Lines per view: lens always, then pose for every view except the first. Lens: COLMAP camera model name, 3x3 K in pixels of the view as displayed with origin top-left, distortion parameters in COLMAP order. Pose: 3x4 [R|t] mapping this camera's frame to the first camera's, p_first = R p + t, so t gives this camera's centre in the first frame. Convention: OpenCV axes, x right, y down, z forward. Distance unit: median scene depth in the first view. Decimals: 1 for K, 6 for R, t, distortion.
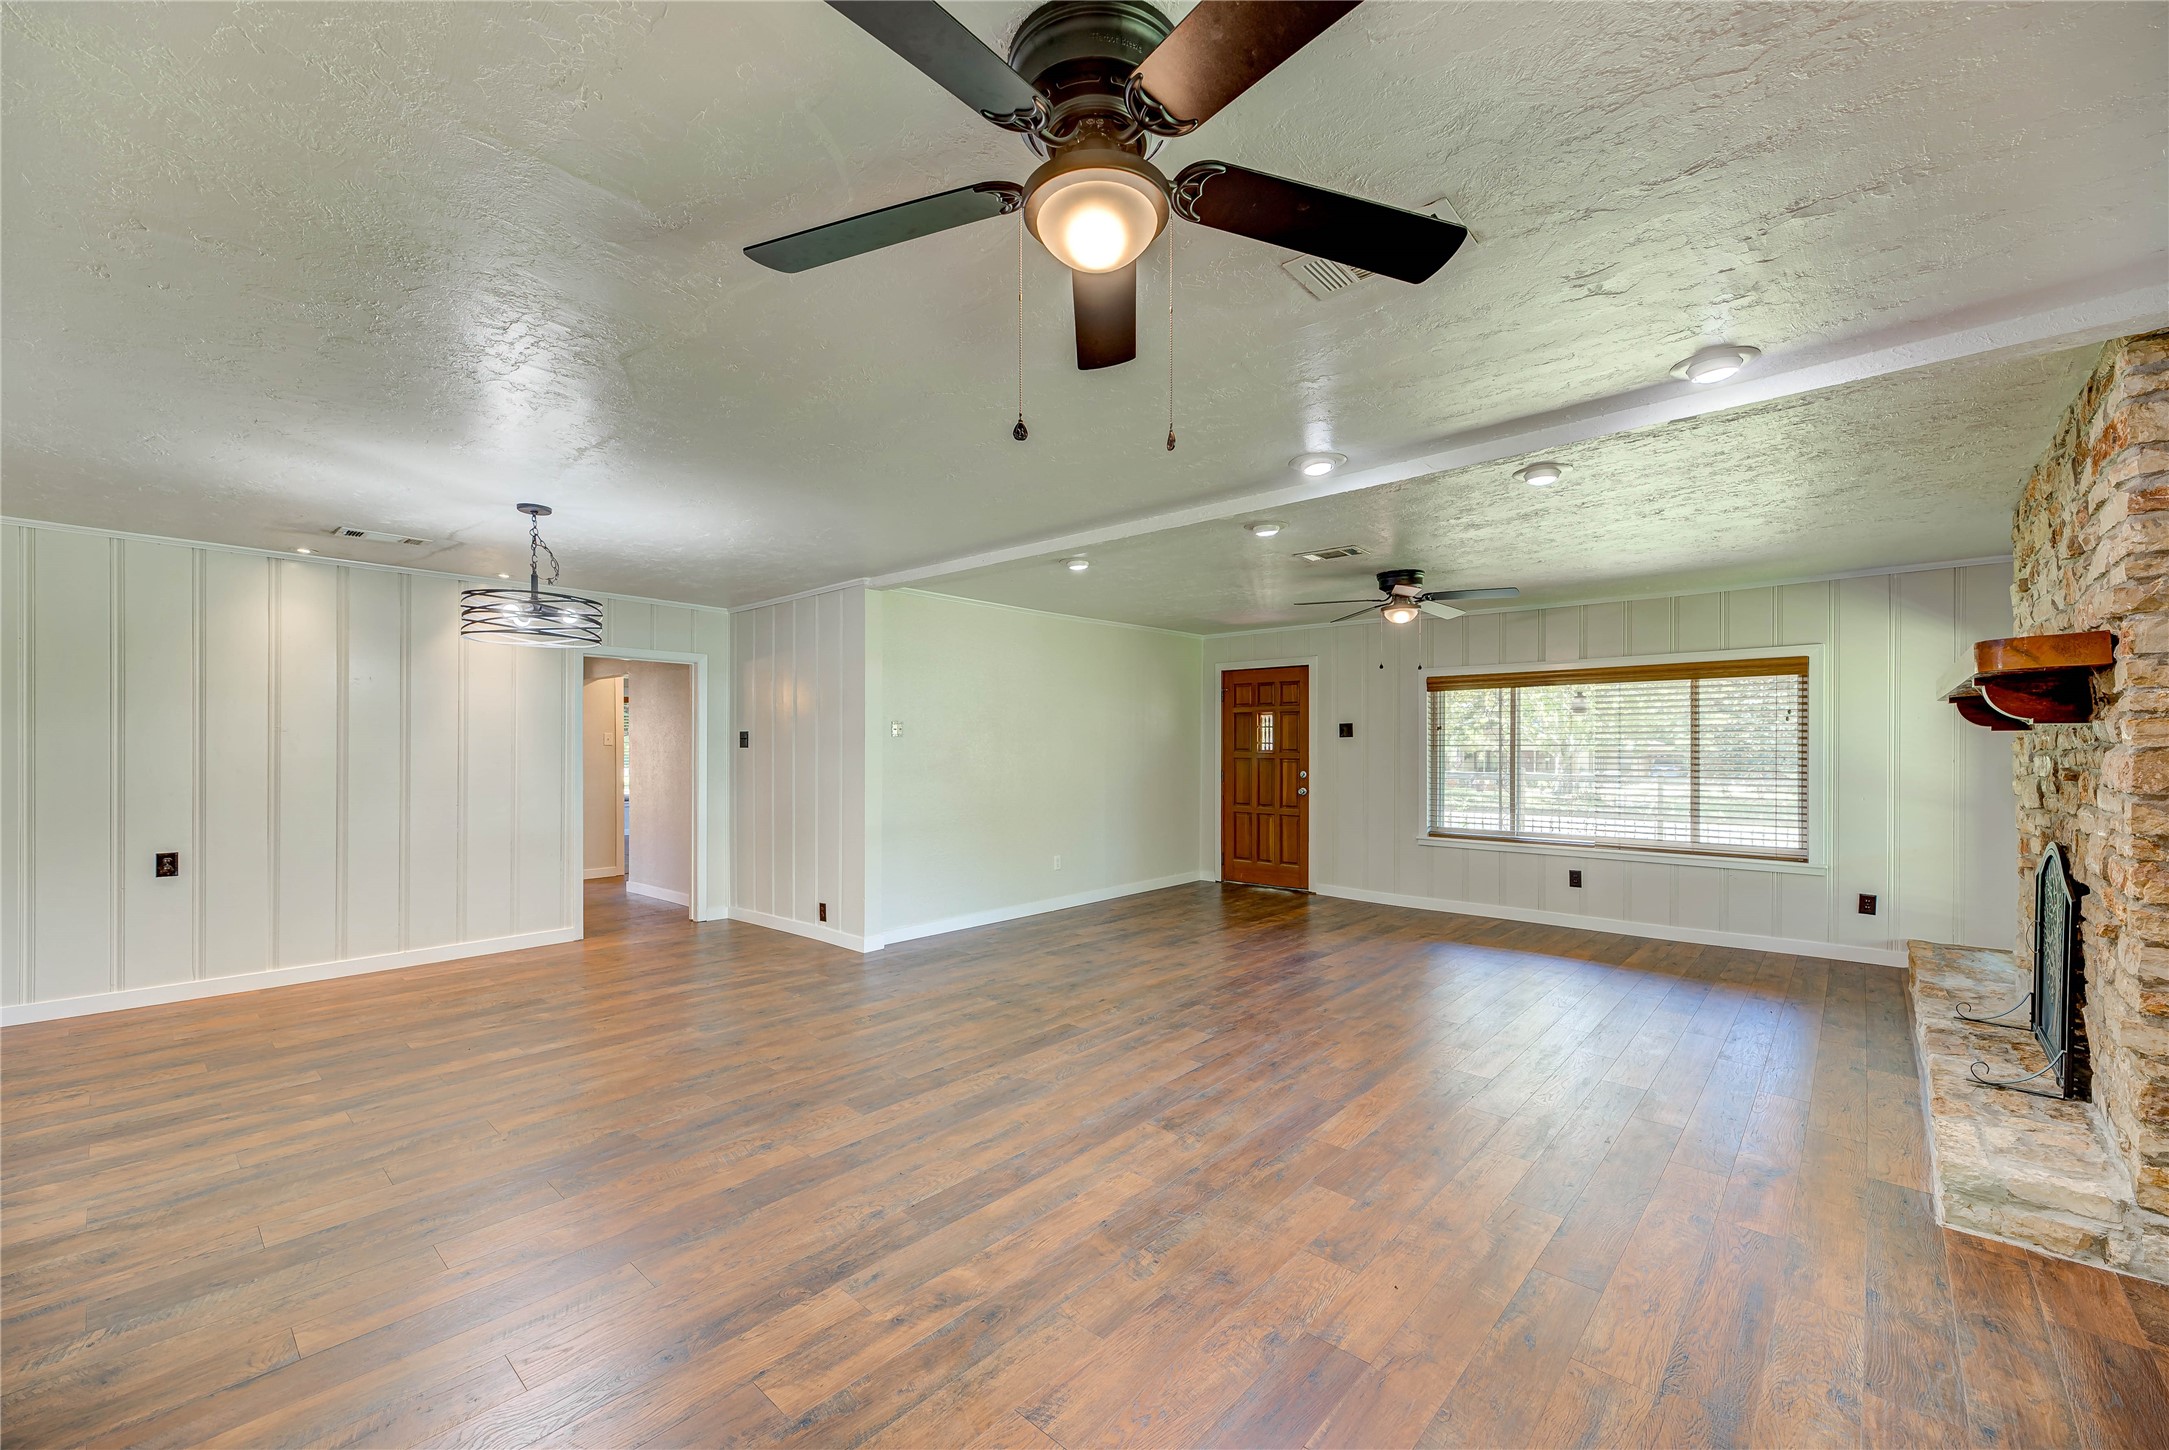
lens RADIAL K [[850.5, 0, 1094.3], [0, 850.5, 749.2], [0, 0, 1]] dist [0.000787, 0.000010]
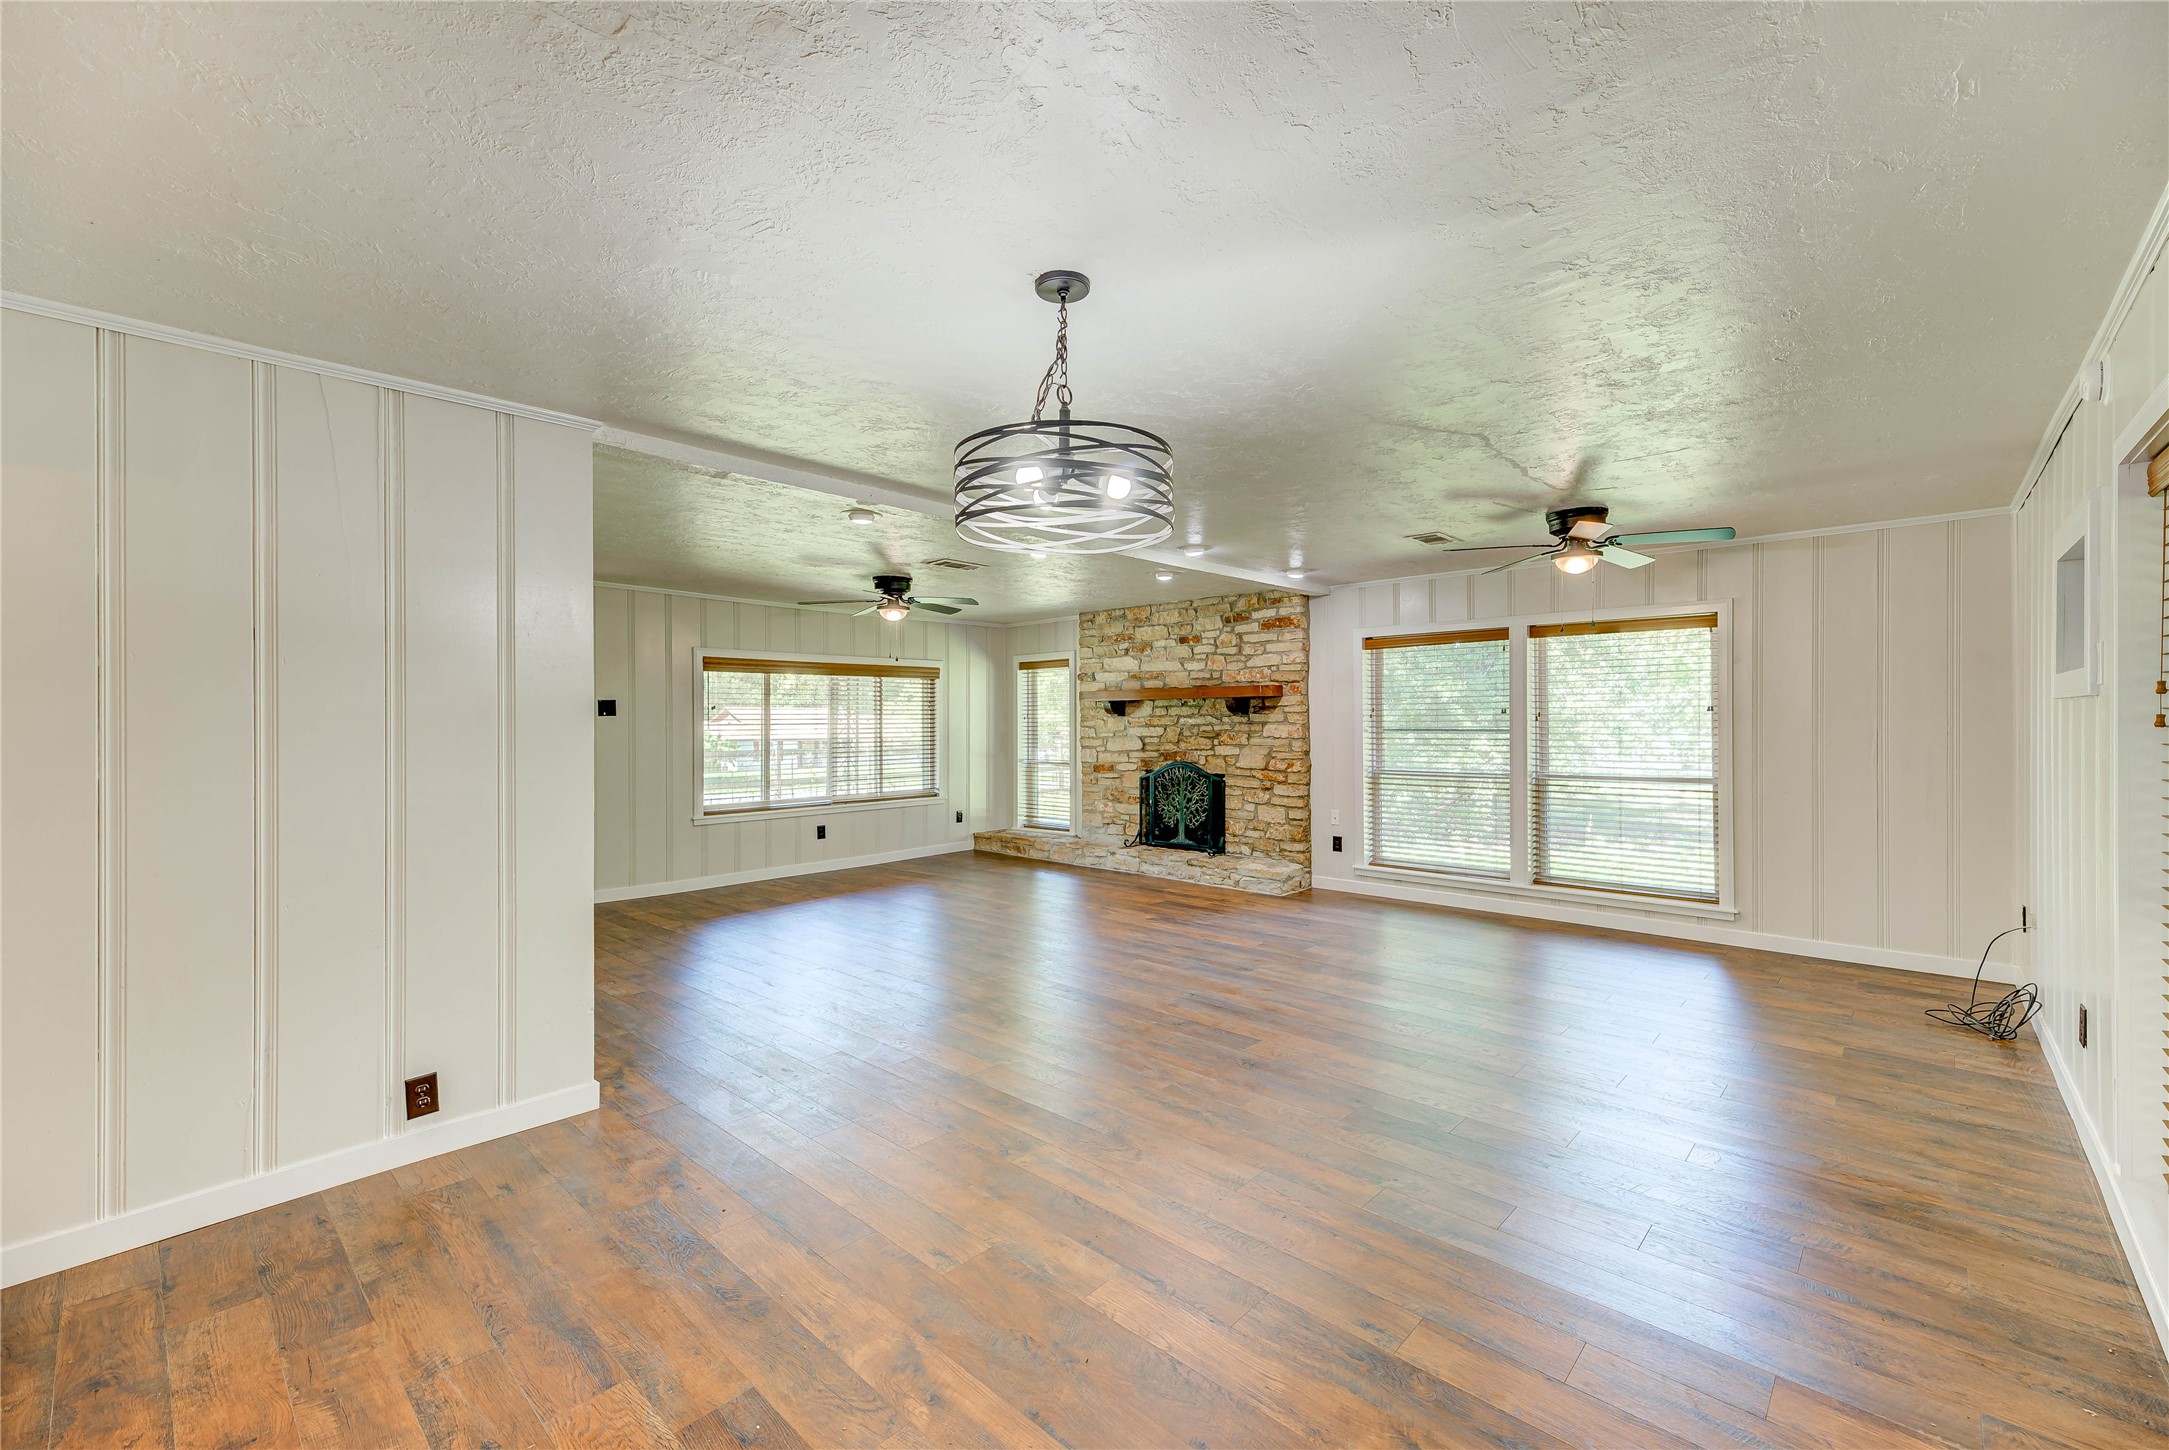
lens RADIAL K [[895.1, 0, 1084.5], [0, 895.1, 725.0], [0, 0, 1]] dist [-0.000514, -0.000073]
pose [[0.039483, -0.005947, 0.999203, -1.152204], [0.010936, 0.999925, 0.005520, -0.012052], [-0.999160, 0.010709, 0.039546, 0.907611]]
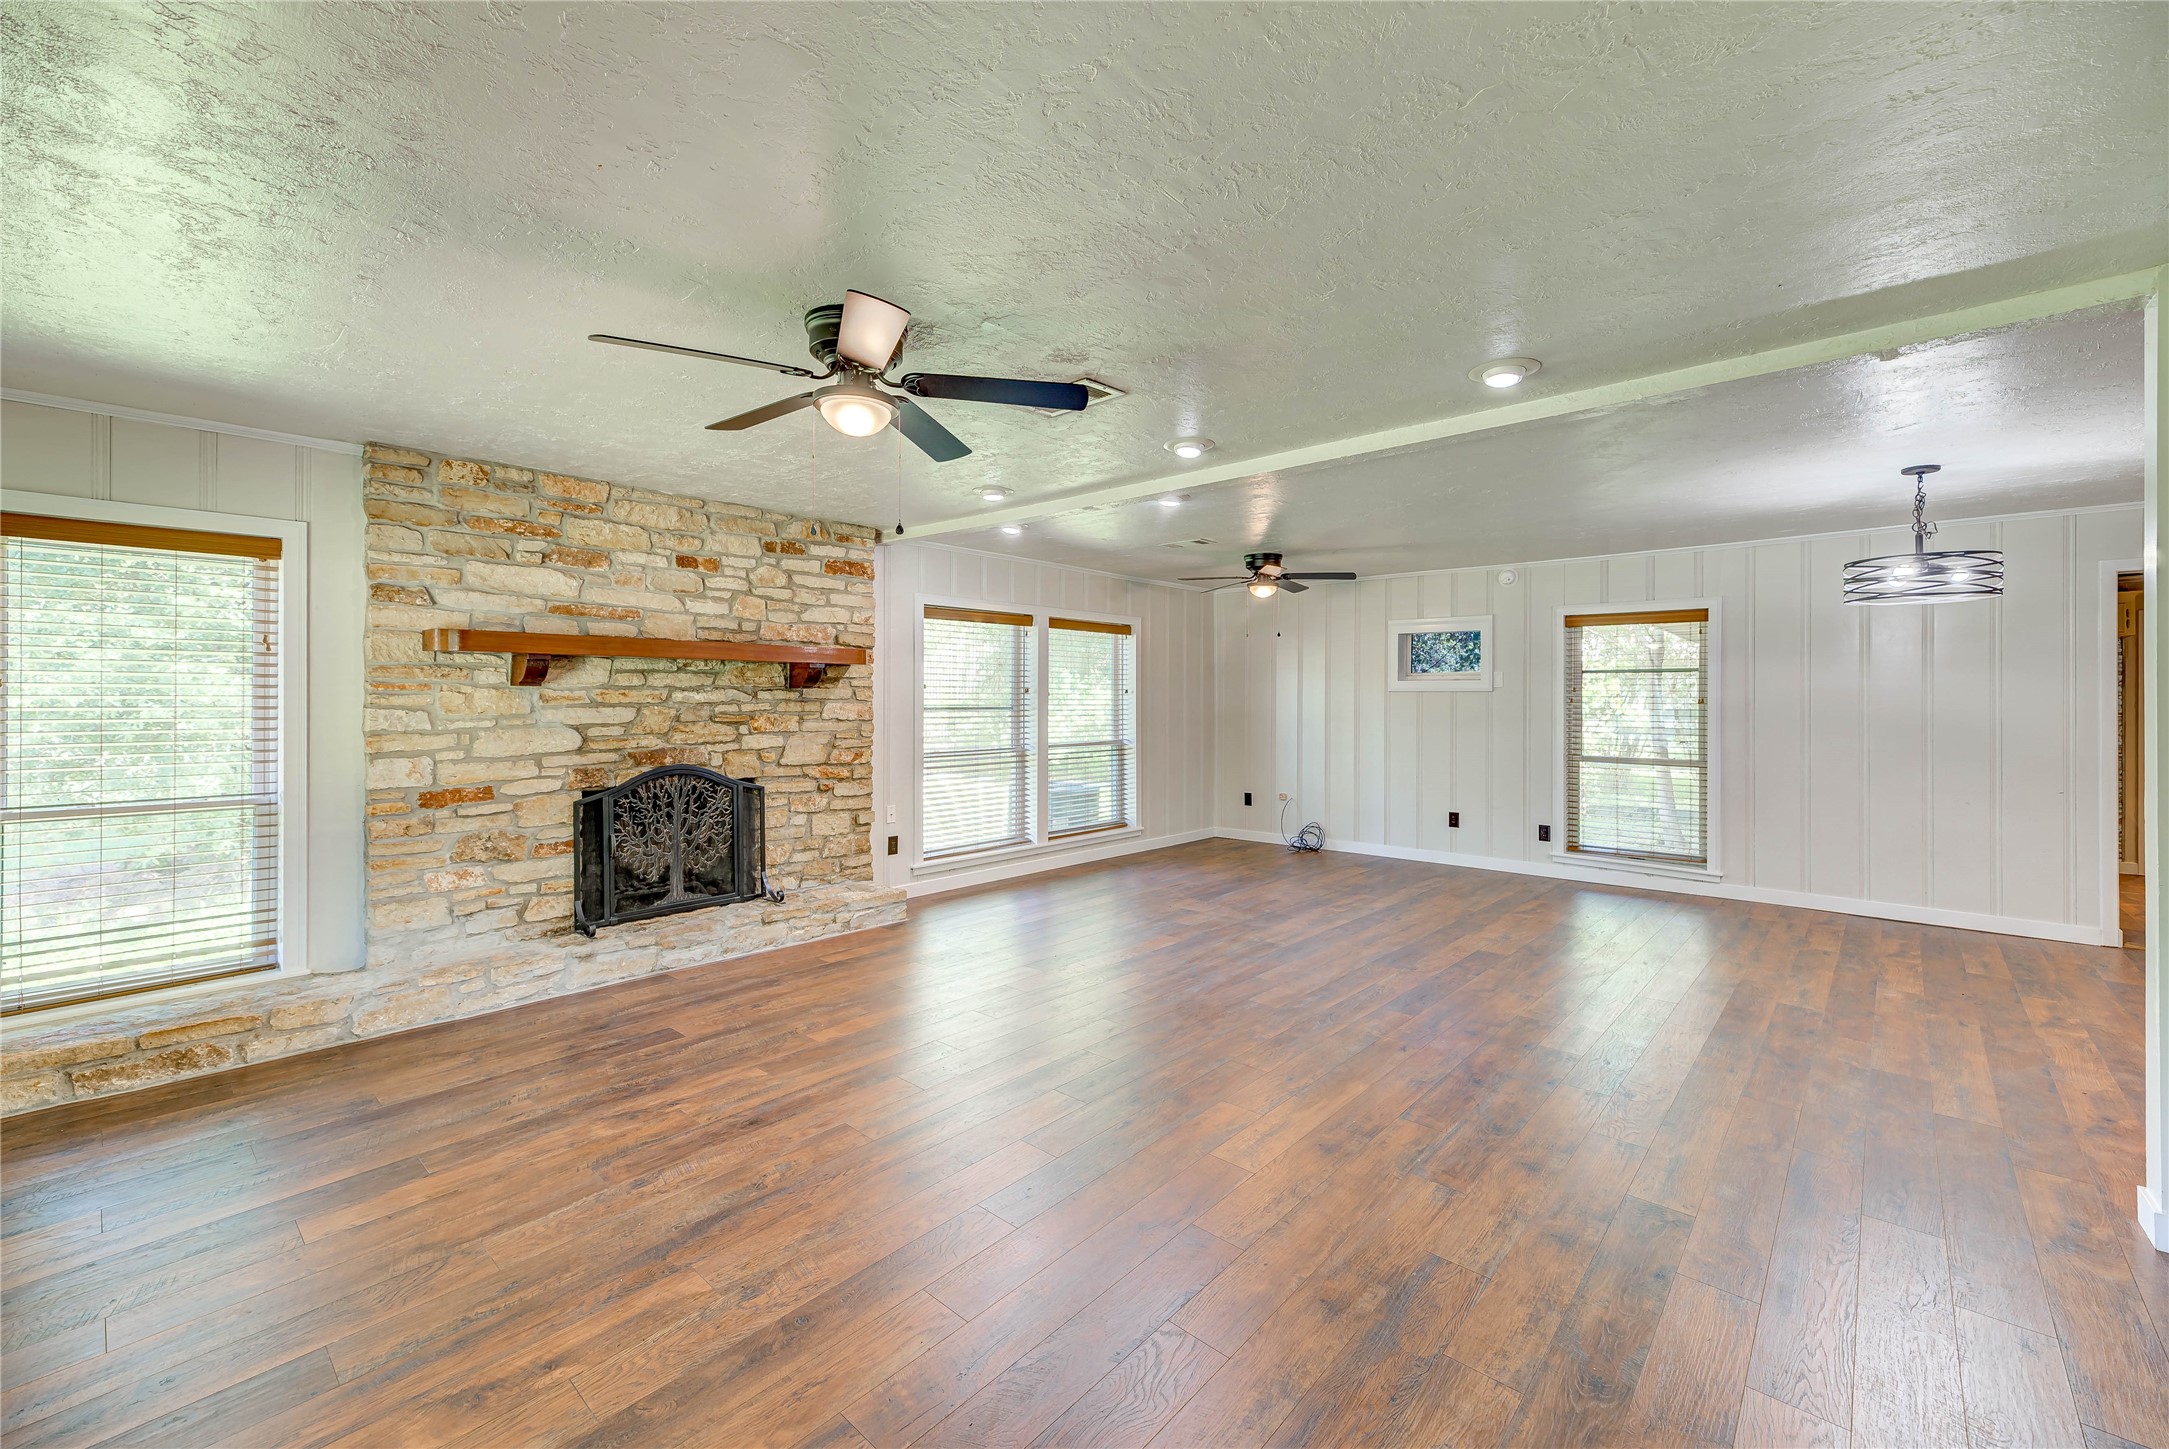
lens RADIAL K [[881.6, 0, 1089.4], [0, 881.6, 704.8], [0, 0, 1]] dist [0.000570, 0.000033]
pose [[-0.999942, -0.002212, 0.010541, 0.300816], [-0.002102, 0.999943, 0.010439, -0.010116], [-0.010564, 0.010416, -0.999890, 1.938684]]
